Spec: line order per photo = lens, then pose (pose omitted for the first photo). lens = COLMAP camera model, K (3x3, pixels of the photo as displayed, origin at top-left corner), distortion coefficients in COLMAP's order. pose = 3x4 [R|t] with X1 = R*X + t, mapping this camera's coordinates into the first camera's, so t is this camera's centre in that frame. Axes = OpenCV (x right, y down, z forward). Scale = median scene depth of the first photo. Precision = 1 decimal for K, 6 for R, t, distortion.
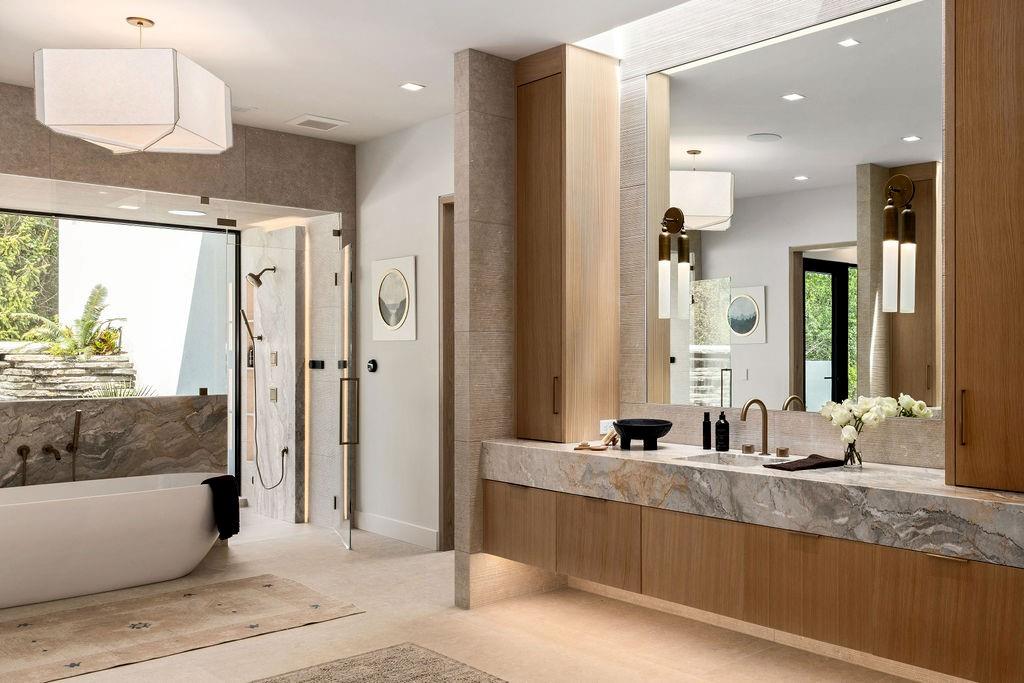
lens RADIAL K [[1133.9, 0, 512.0], [0, 1133.9, 347.4], [0, 0, 1]] dist [0.012717, 0.000000]
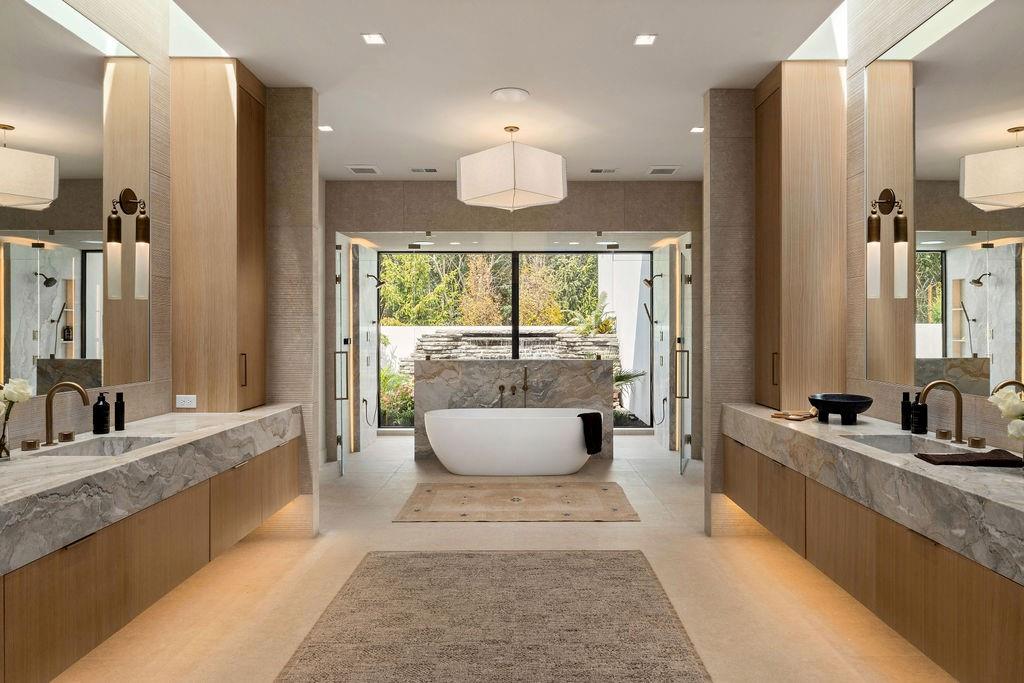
lens RADIAL K [[651.1, 0, 512.4], [0, 651.1, 332.1], [0, 0, 1]] dist [0.002325, 0.002167]
pose [[0.672010, -0.002431, -0.740538, 0.349524], [0.006634, 0.999974, 0.002737, 0.001318], [0.740512, -0.006752, 0.672009, 0.357031]]
